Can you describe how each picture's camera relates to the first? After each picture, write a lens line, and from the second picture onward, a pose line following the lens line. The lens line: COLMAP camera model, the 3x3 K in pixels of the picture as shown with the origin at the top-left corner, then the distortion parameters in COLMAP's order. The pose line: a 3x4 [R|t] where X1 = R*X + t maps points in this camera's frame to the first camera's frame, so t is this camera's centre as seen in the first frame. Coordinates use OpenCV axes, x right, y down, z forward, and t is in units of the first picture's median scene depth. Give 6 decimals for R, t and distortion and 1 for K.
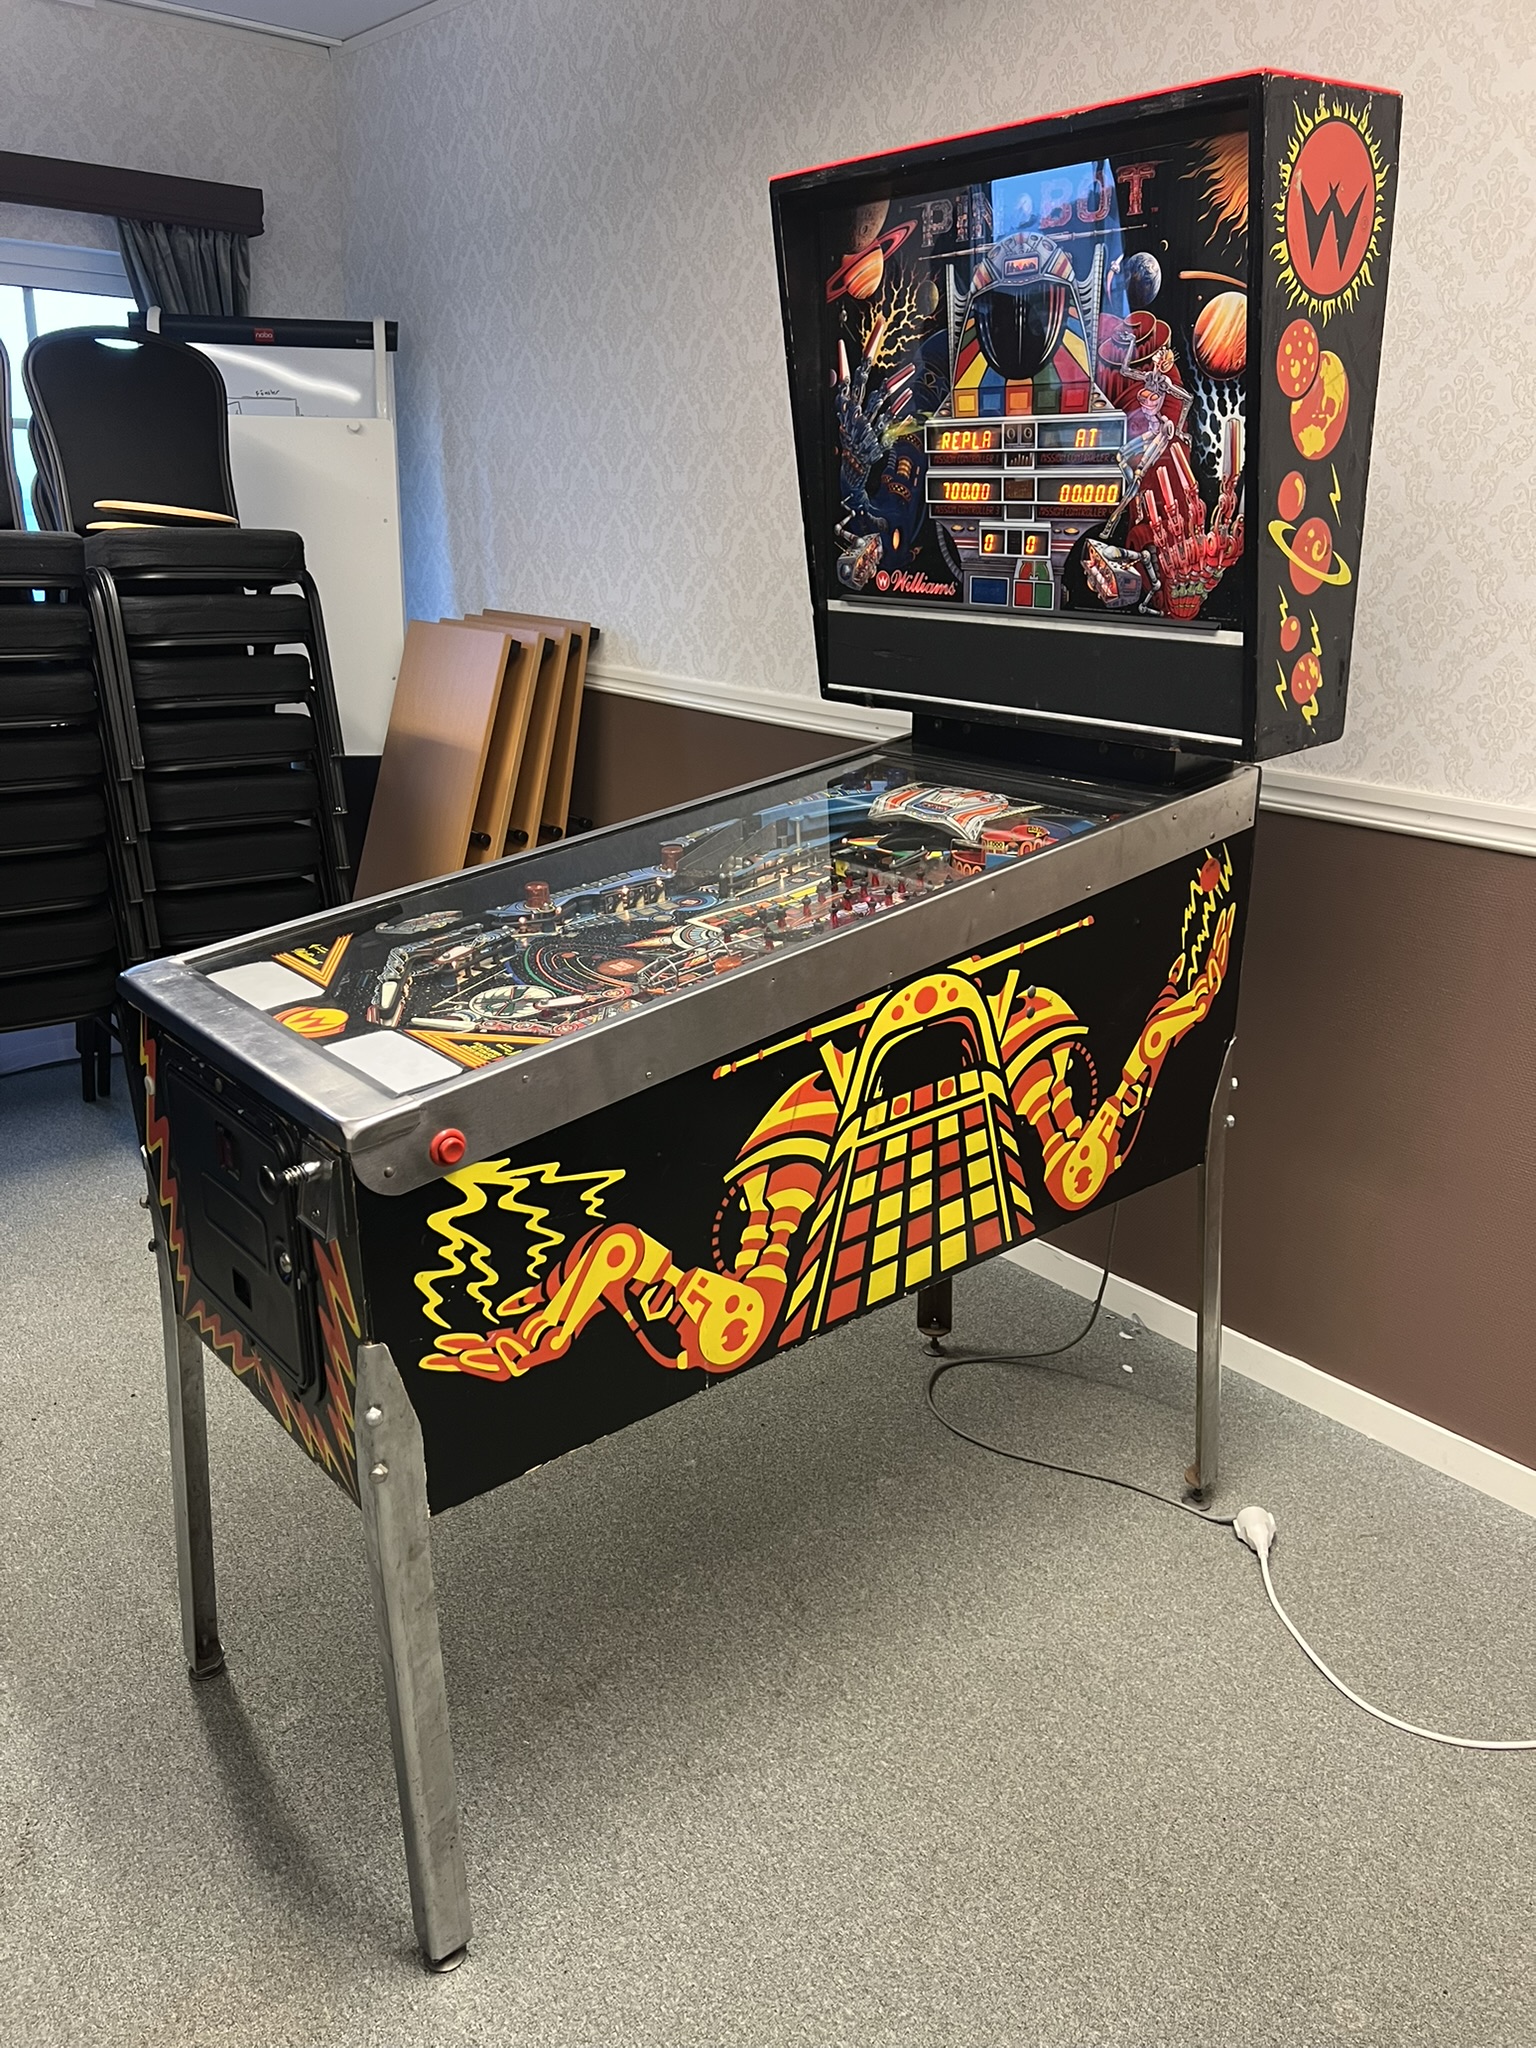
lens RADIAL K [[1541.9, 0, 756.7], [0, 1541.9, 1032.6], [0, 0, 1]] dist [0.040378, -0.054153]
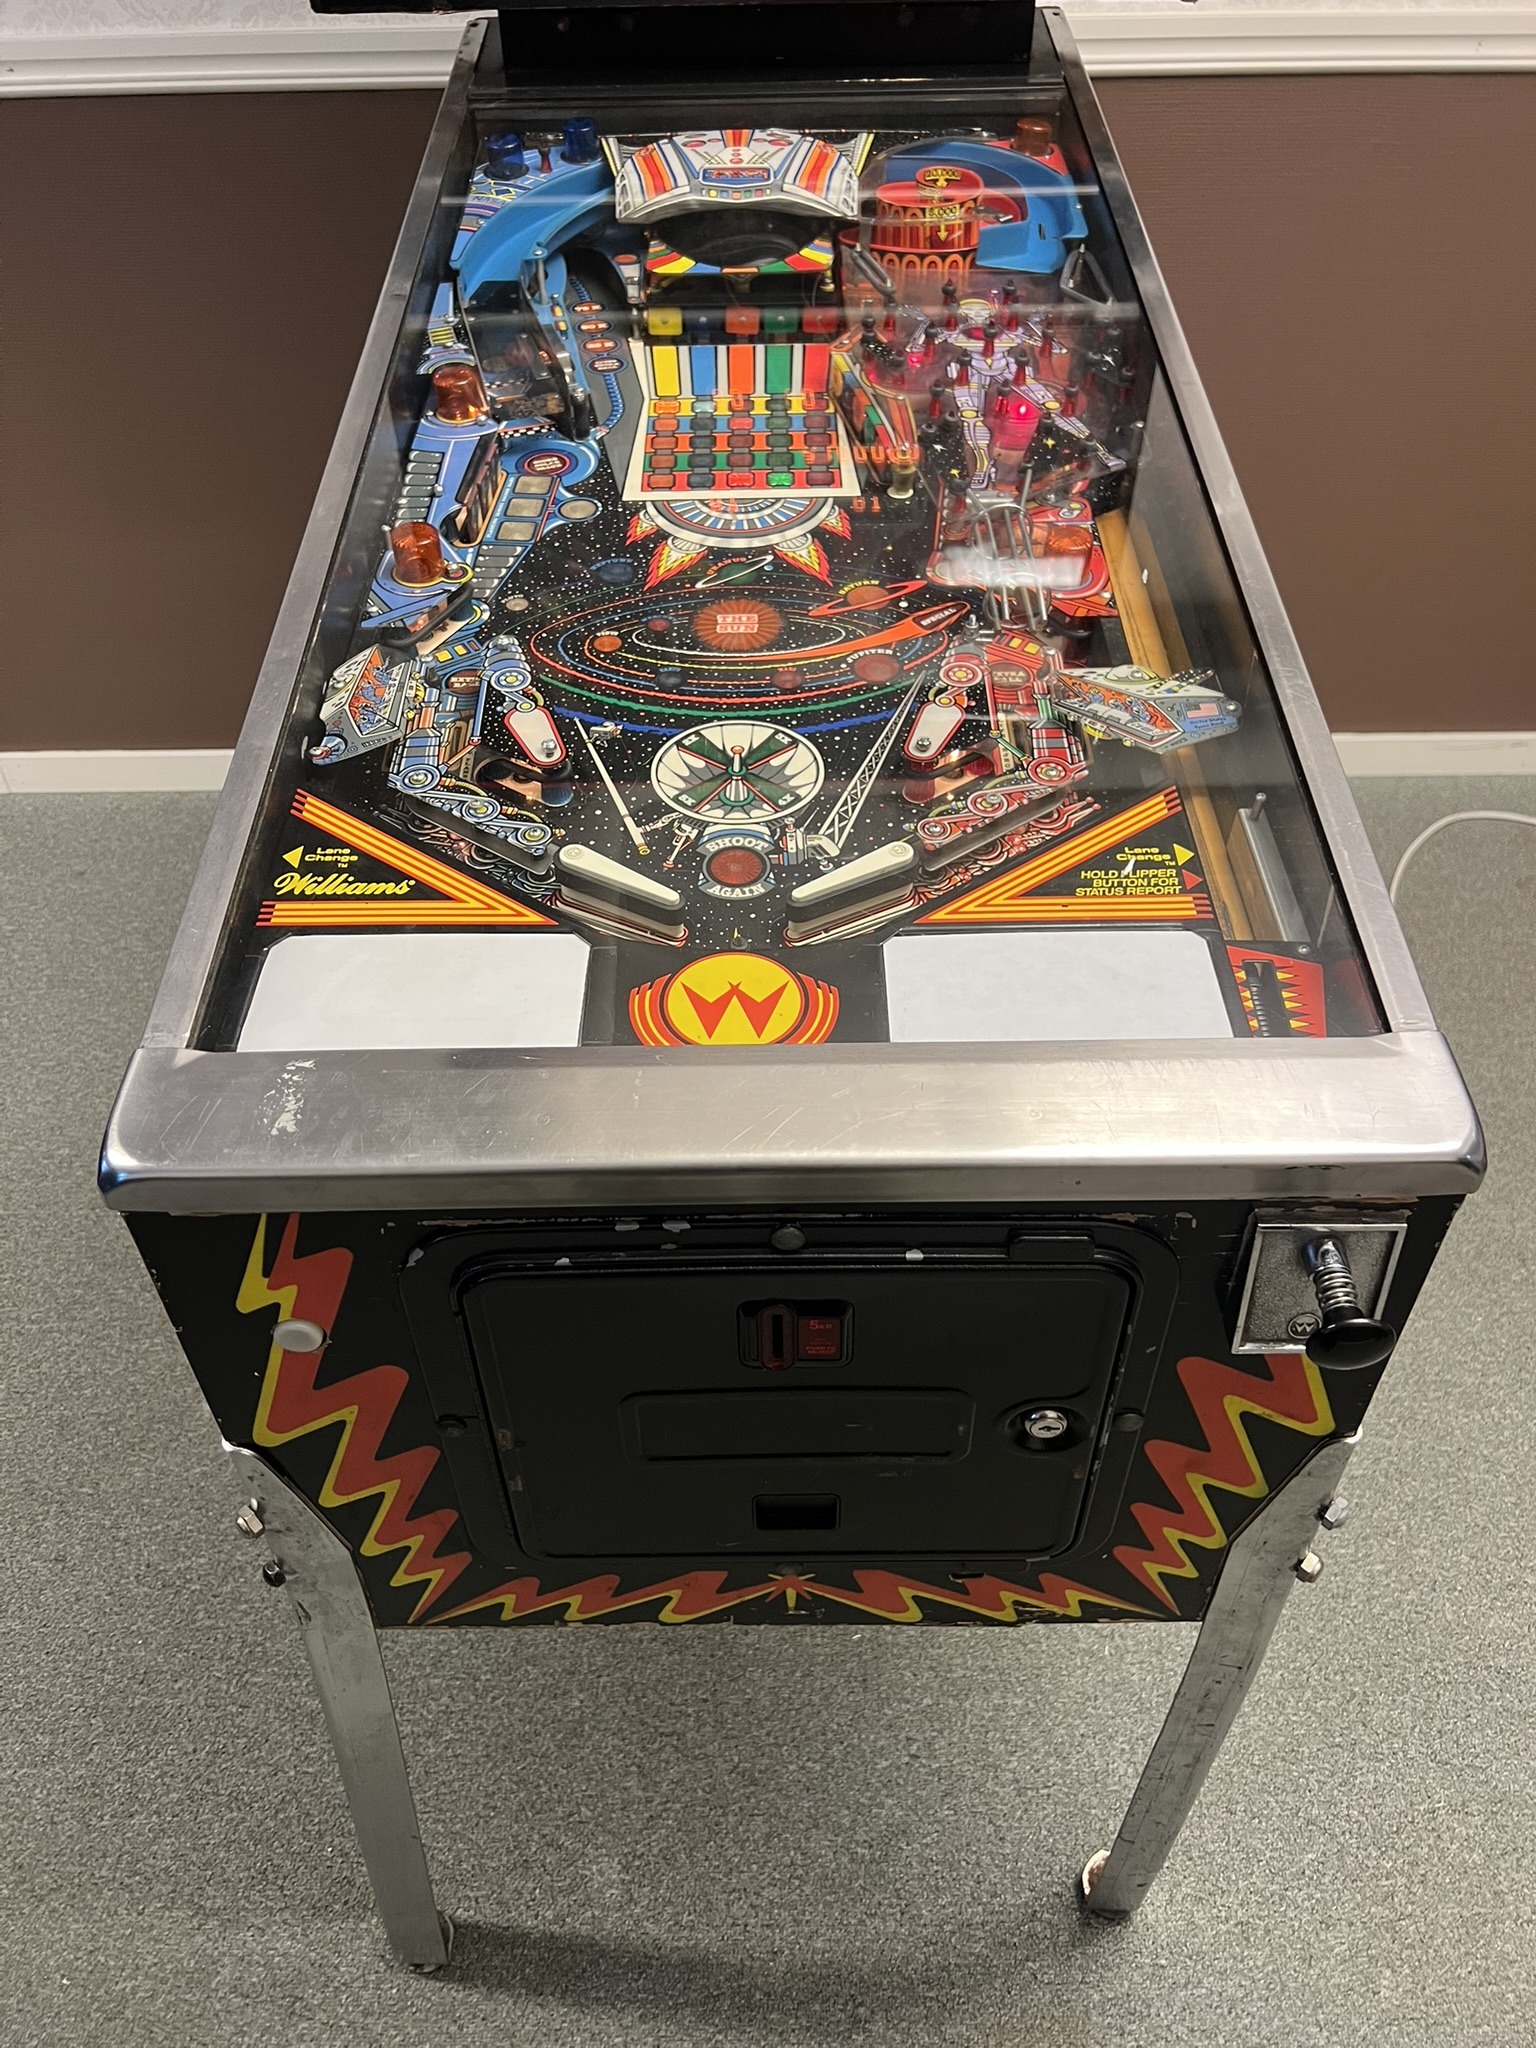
lens RADIAL K [[1564.3, 0, 762.7], [0, 1564.3, 1020.6], [0, 0, 1]] dist [0.046291, -0.060773]
pose [[0.637627, -0.535019, 0.554244, -0.445306], [0.273153, 0.829752, 0.486722, -0.185745], [-0.720291, -0.158954, 0.675215, 0.567954]]
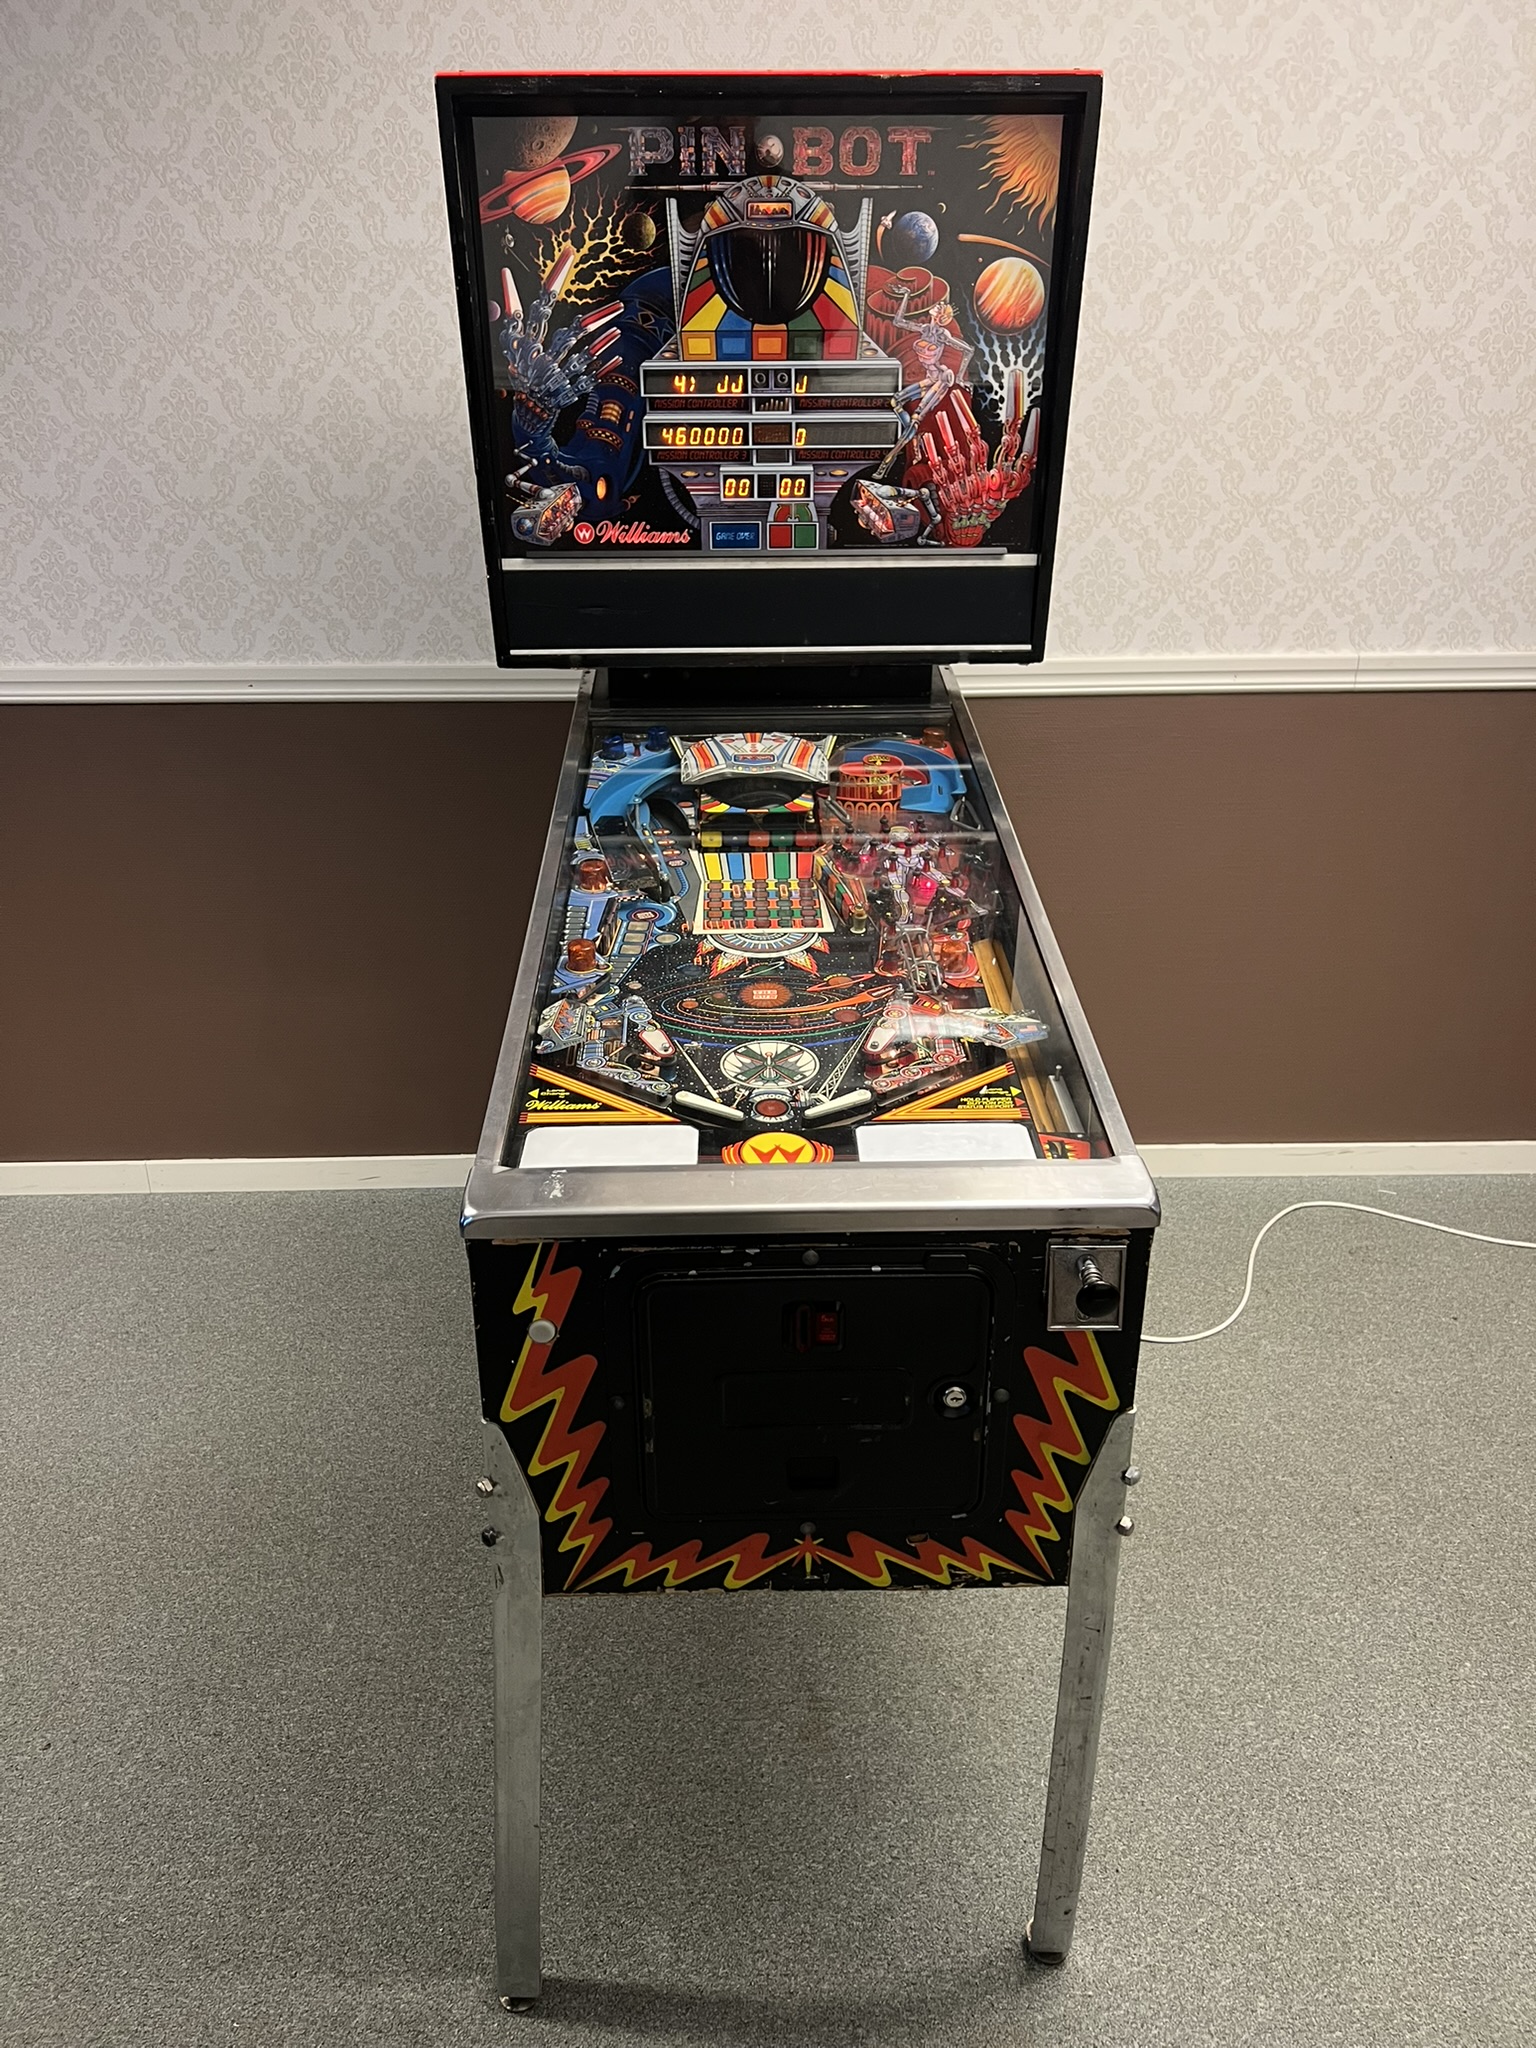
lens RADIAL K [[1560.7, 0, 767.5], [0, 1560.7, 1022.3], [0, 0, 1]] dist [0.063796, -0.076665]
pose [[0.620690, -0.335554, 0.708624, -0.728762], [0.268132, 0.940143, 0.210325, -0.215628], [-0.736783, 0.059458, 0.673510, 0.346102]]
